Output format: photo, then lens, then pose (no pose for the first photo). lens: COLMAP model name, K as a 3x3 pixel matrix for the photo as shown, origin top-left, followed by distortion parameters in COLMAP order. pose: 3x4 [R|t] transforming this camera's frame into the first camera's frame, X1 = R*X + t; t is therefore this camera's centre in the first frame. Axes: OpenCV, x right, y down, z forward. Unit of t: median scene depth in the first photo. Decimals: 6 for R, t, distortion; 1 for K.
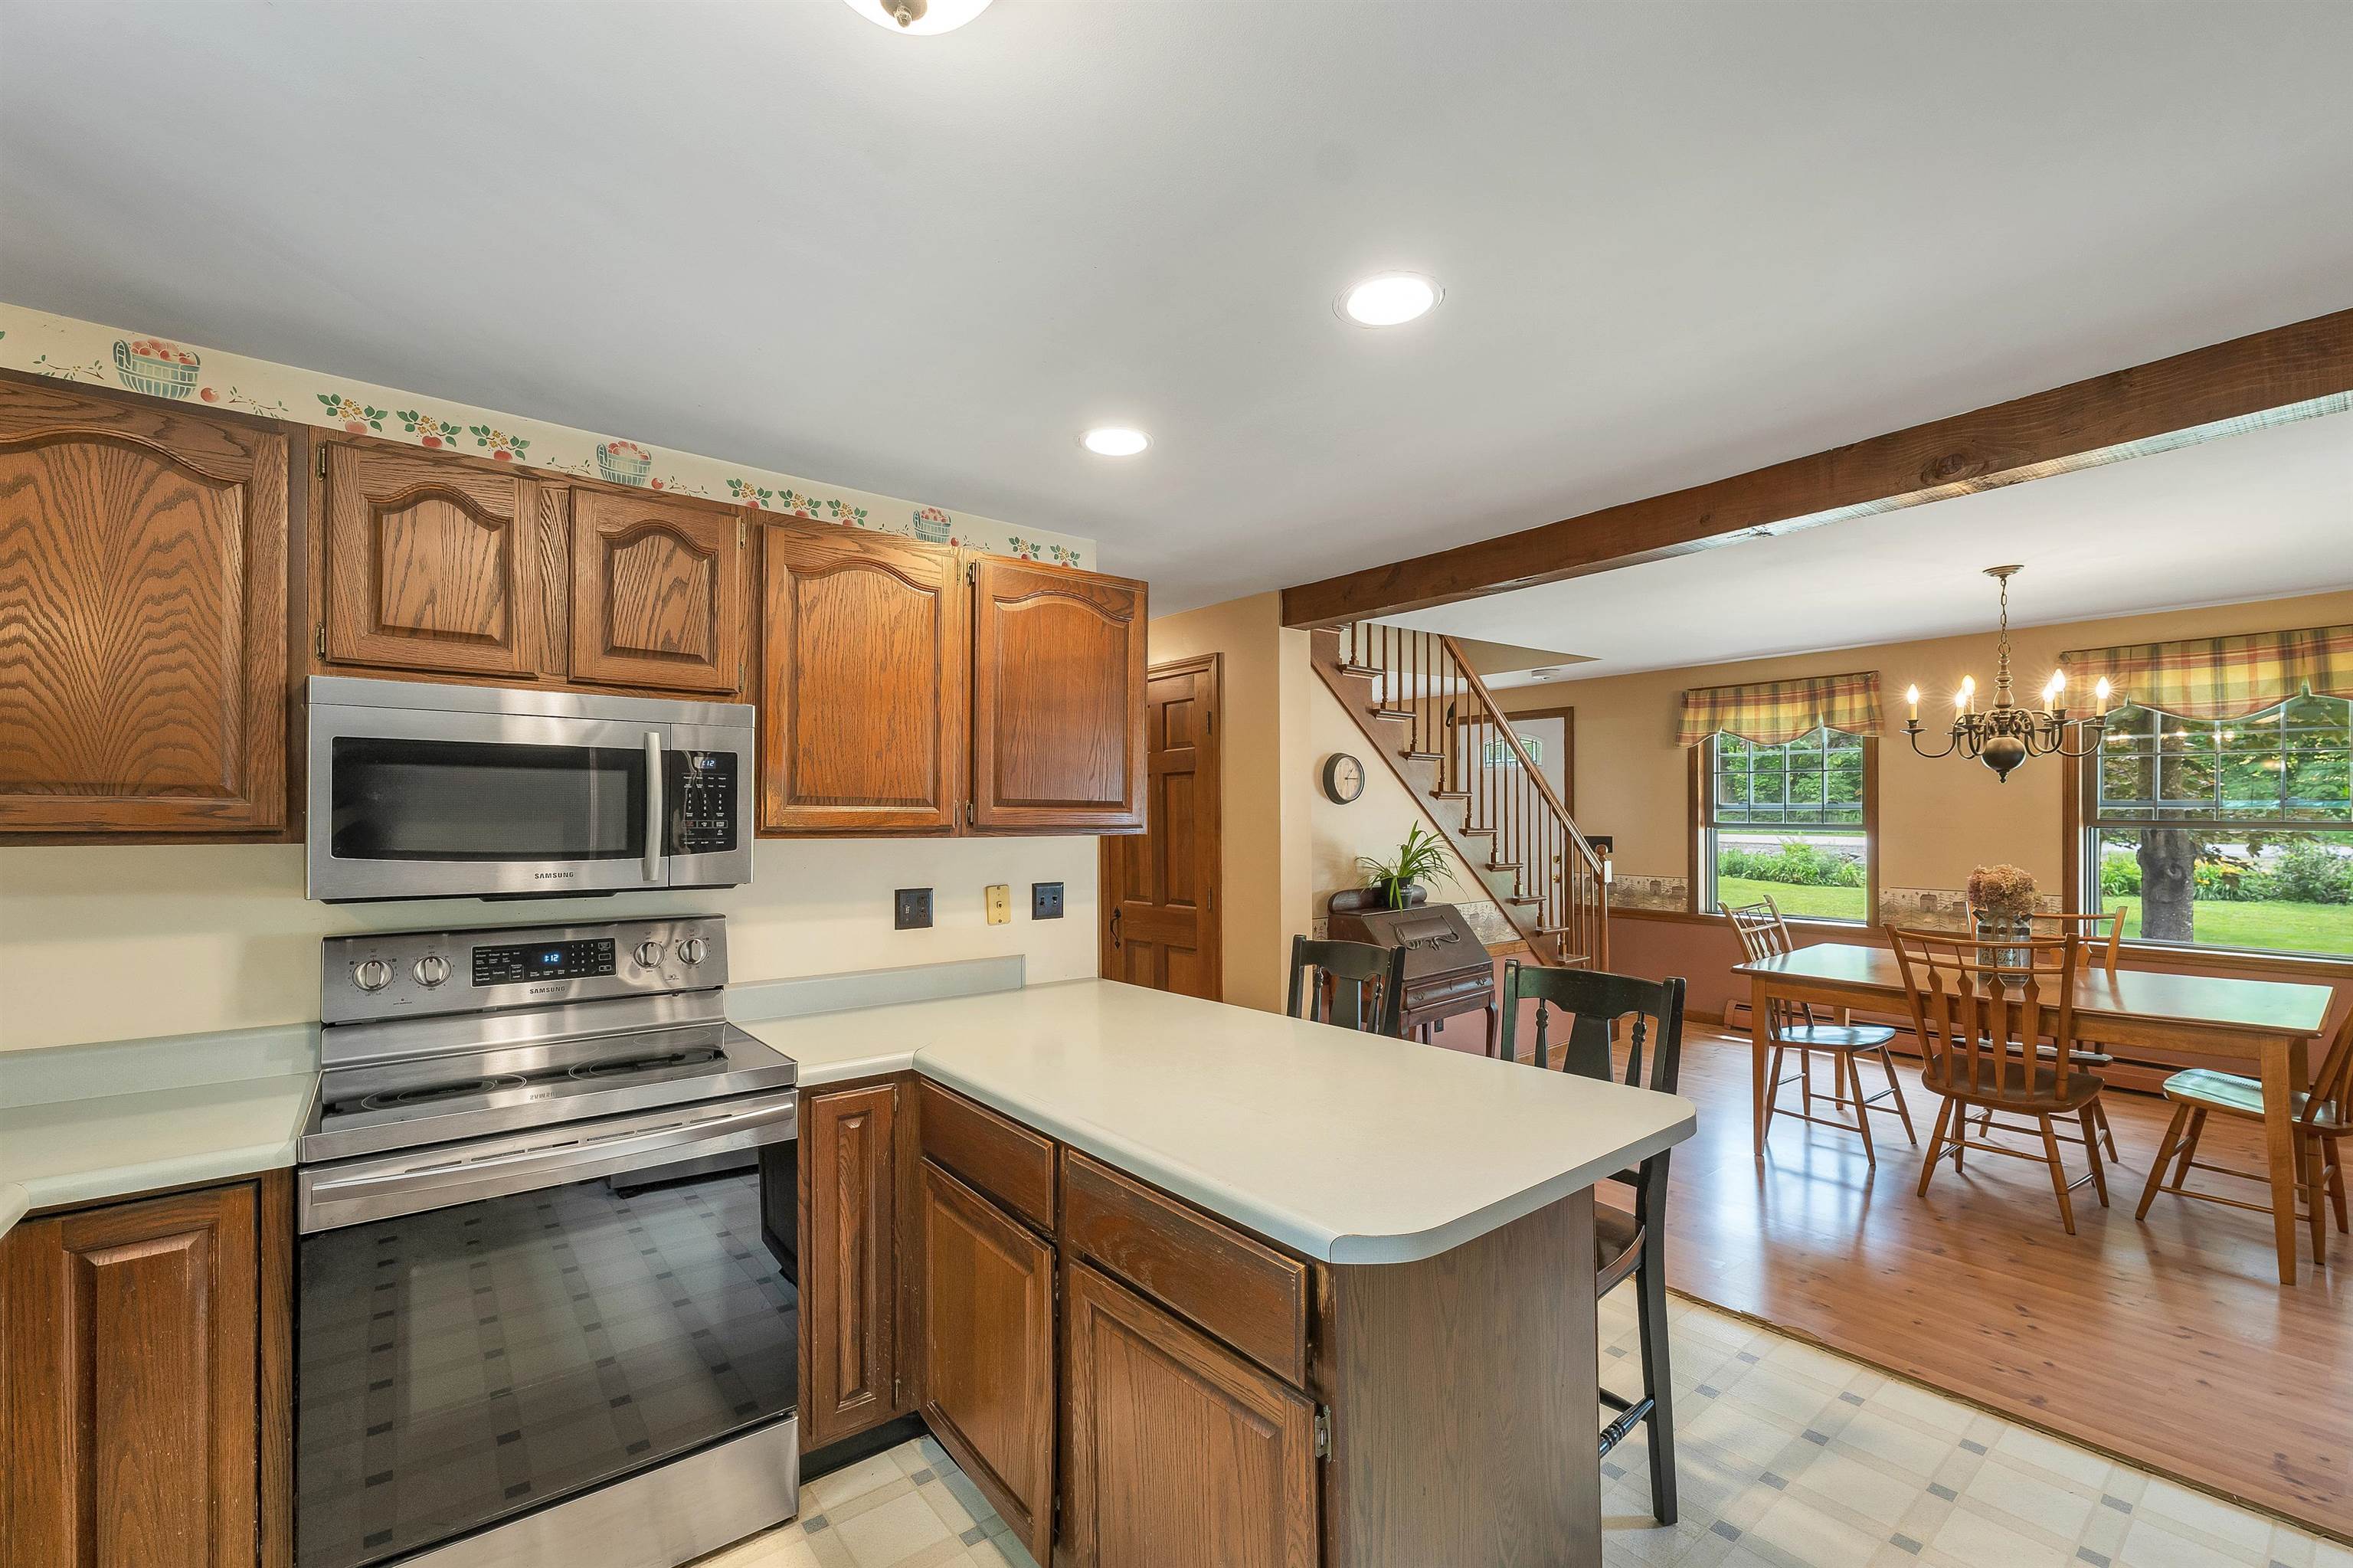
lens RADIAL K [[970.6, 0, 1173.6], [0, 970.6, 809.5], [0, 0, 1]] dist [-0.002551, 0.000138]
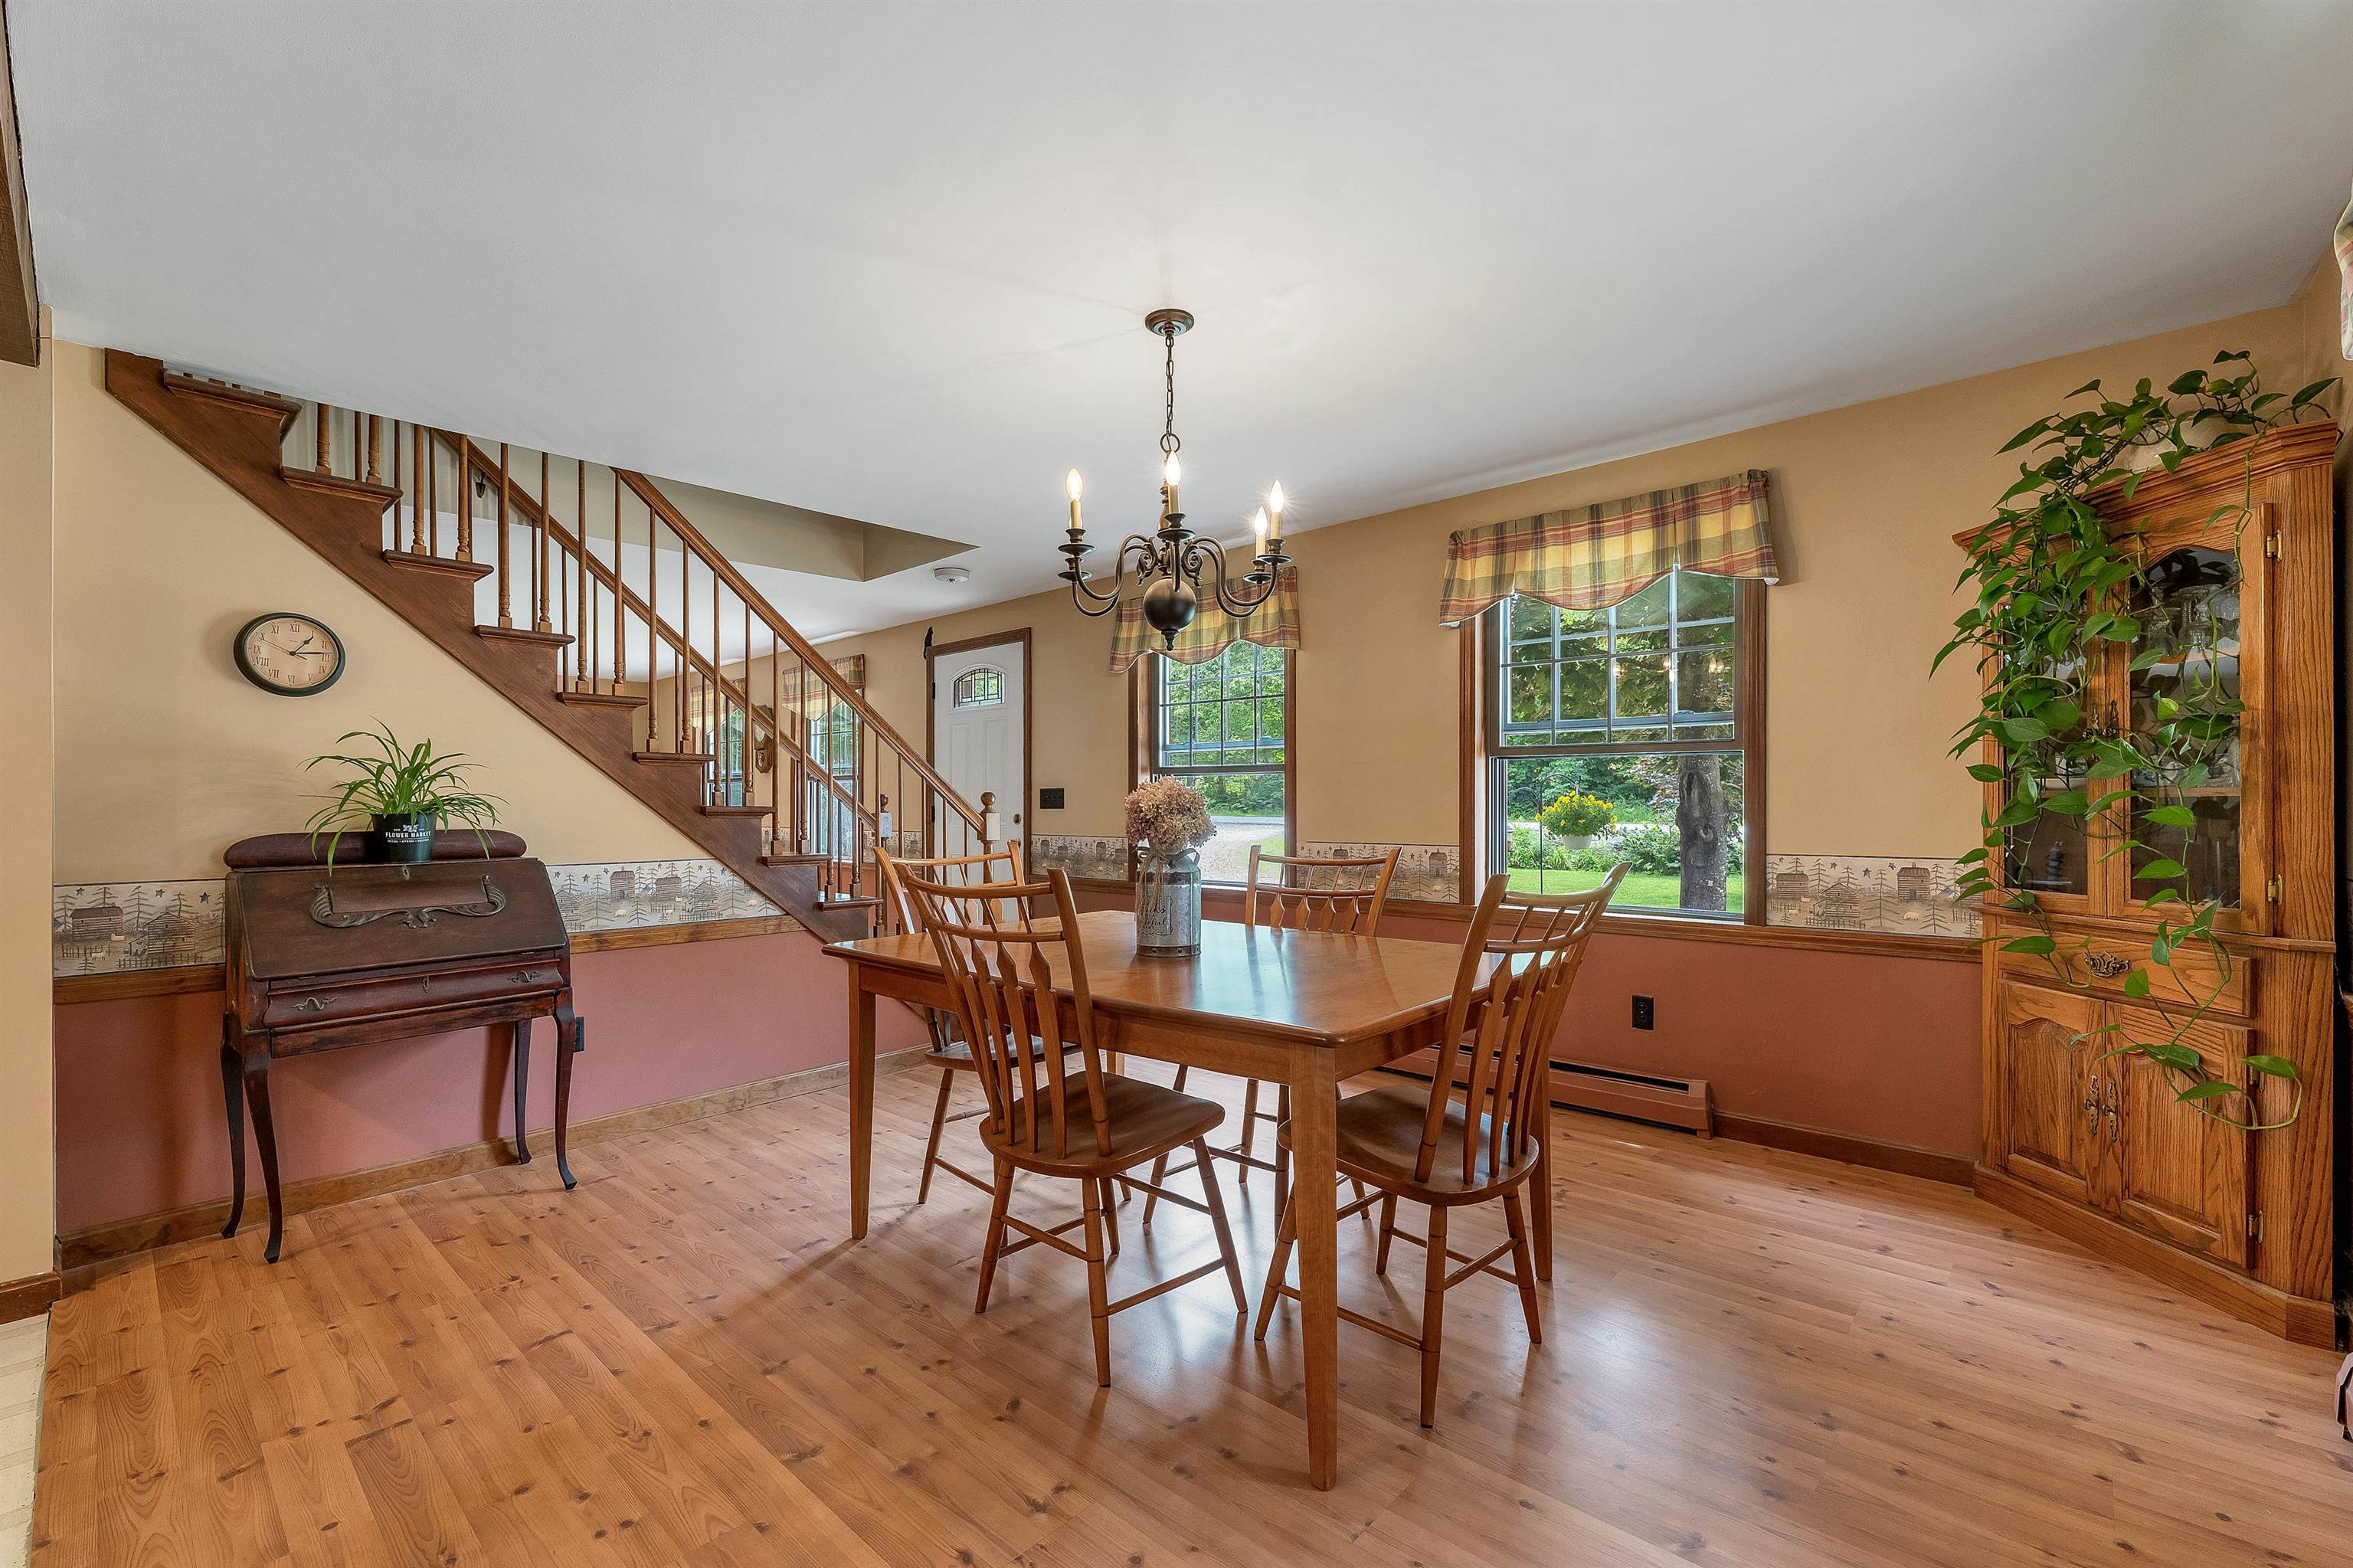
lens RADIAL K [[977.5, 0, 1174.1], [0, 977.5, 787.8], [0, 0, 1]] dist [-0.003072, -0.000247]
pose [[0.985622, 0.005465, 0.168878, 1.140444], [-0.002537, 0.999843, -0.017552, 0.115795], [-0.168947, 0.016871, 0.985481, 0.547314]]
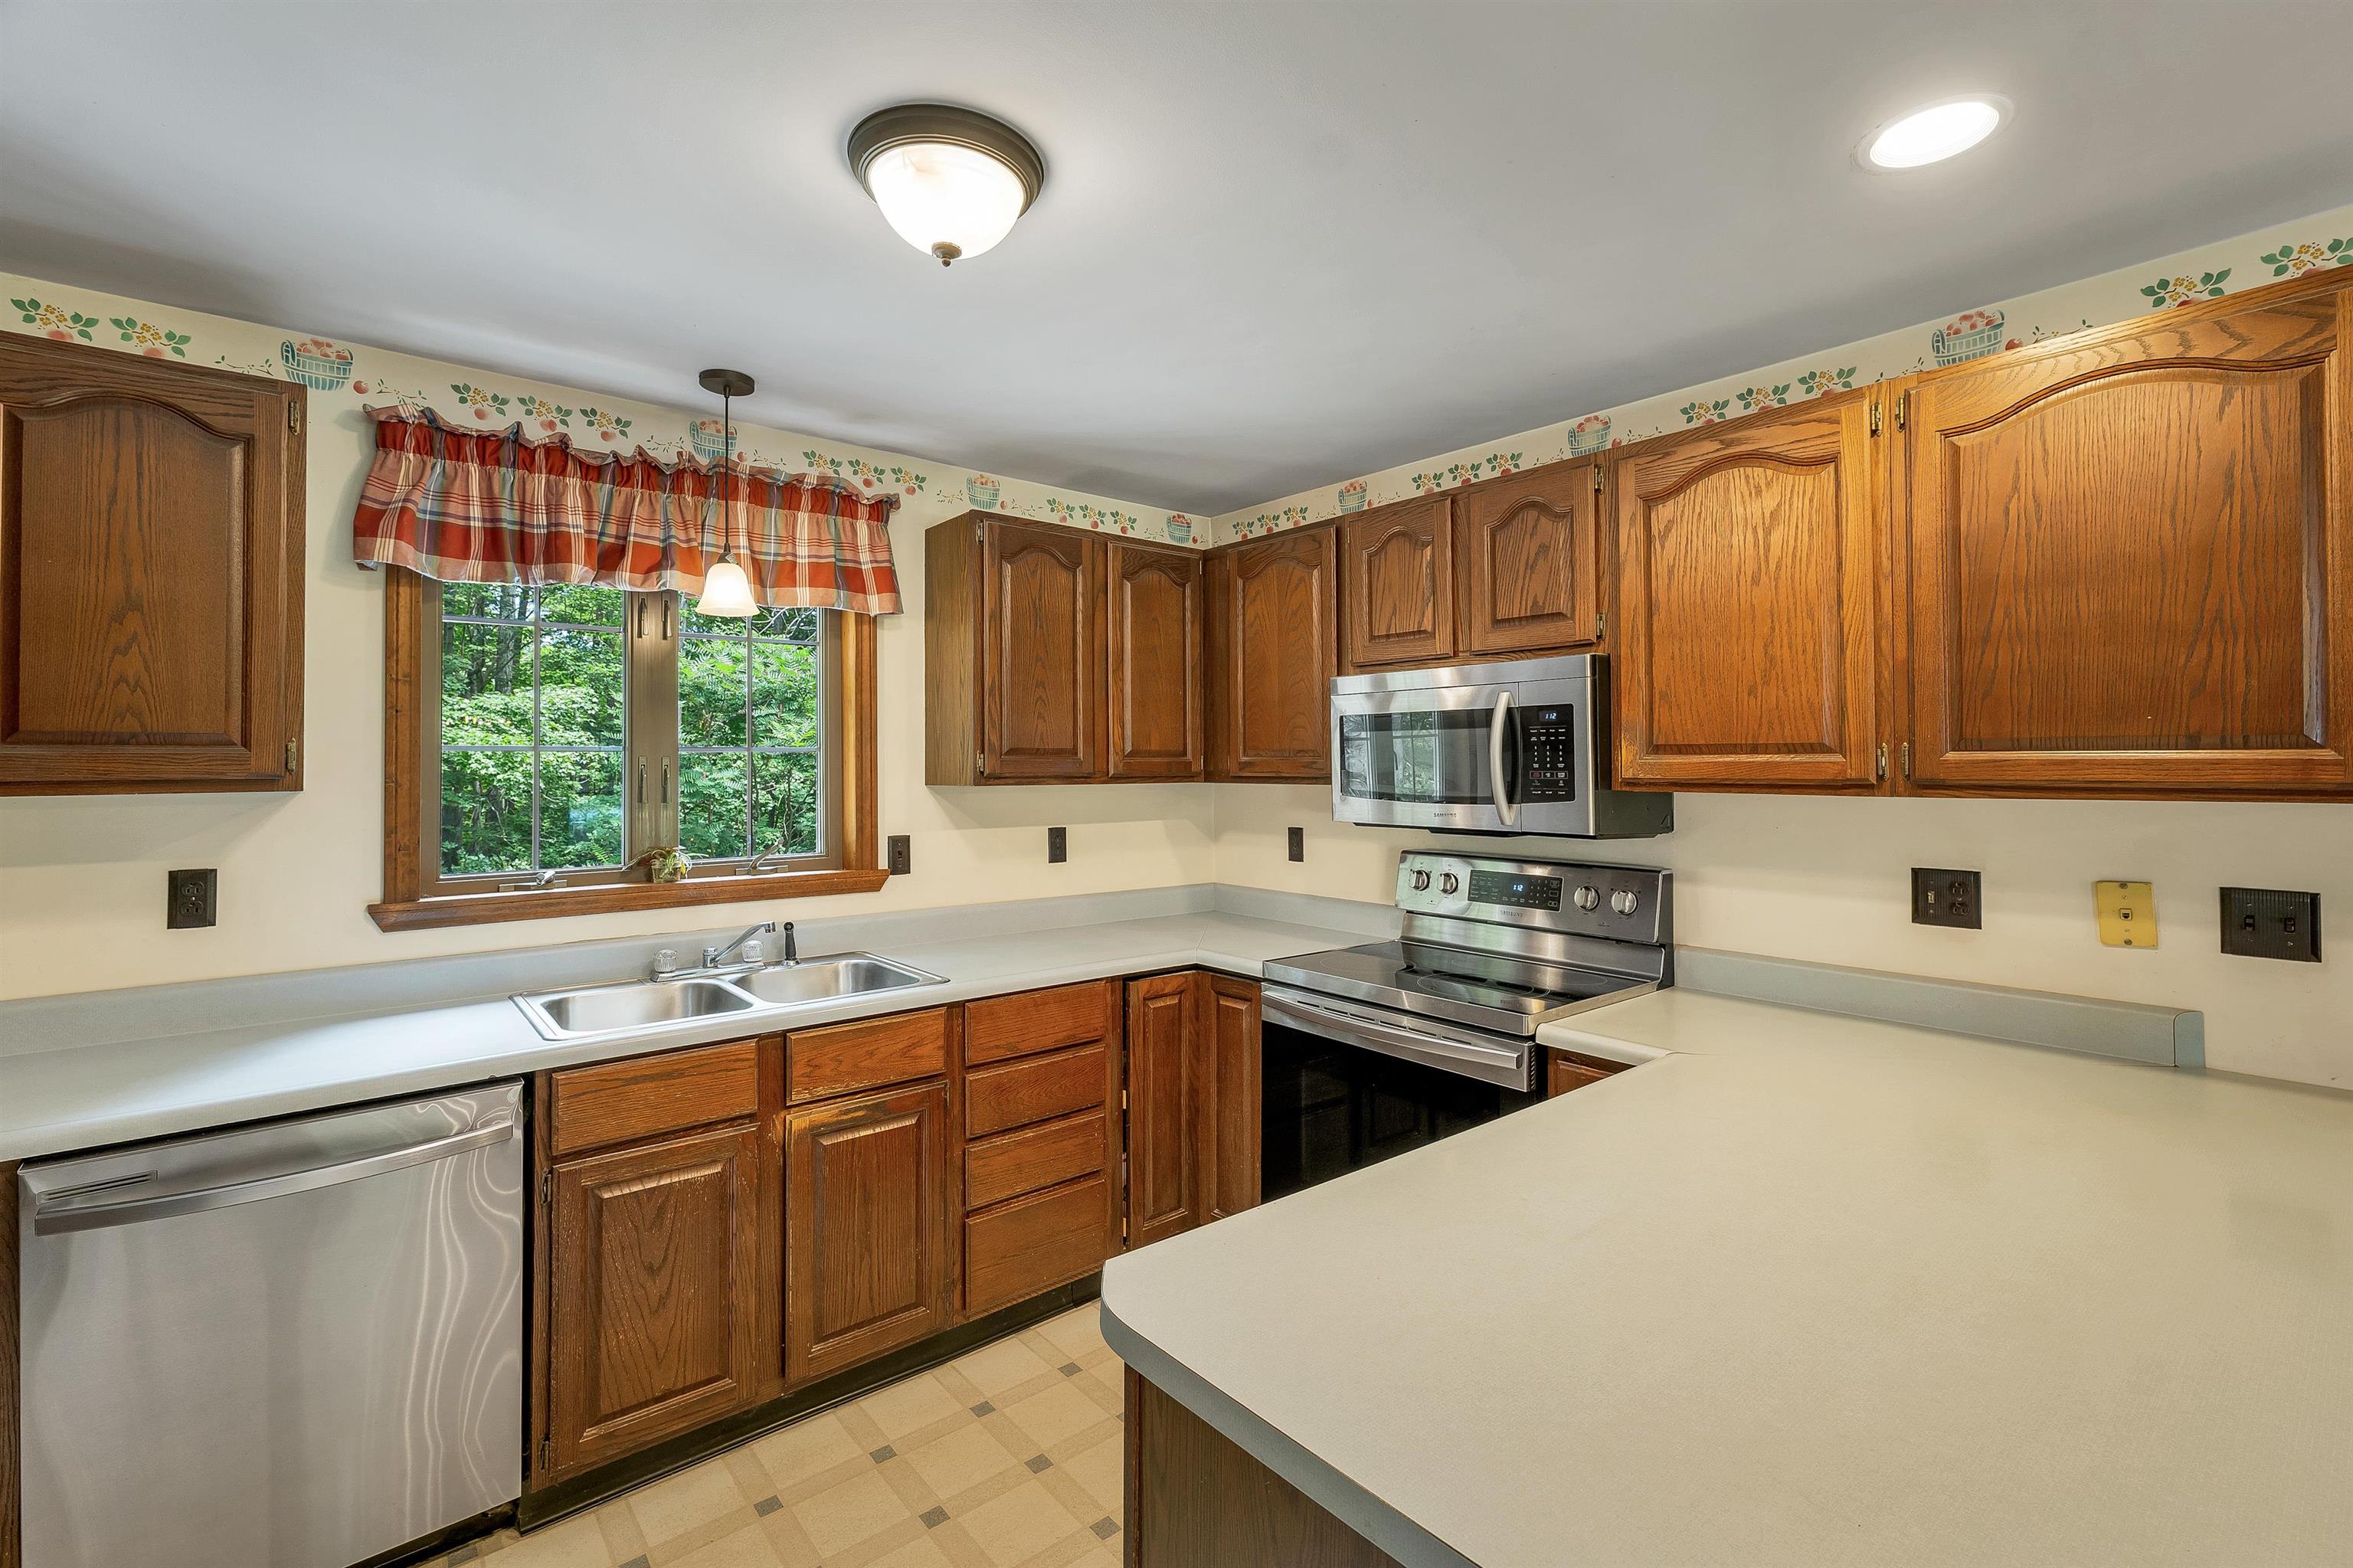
lens RADIAL K [[1019.1, 0, 1180.6], [0, 1019.1, 760.5], [0, 0, 1]] dist [0.000375, -0.000265]
pose [[0.030503, -0.006996, -0.999510, 0.526590], [0.010103, 0.999927, -0.006690, 0.002632], [0.999484, -0.009894, 0.030572, 0.500398]]
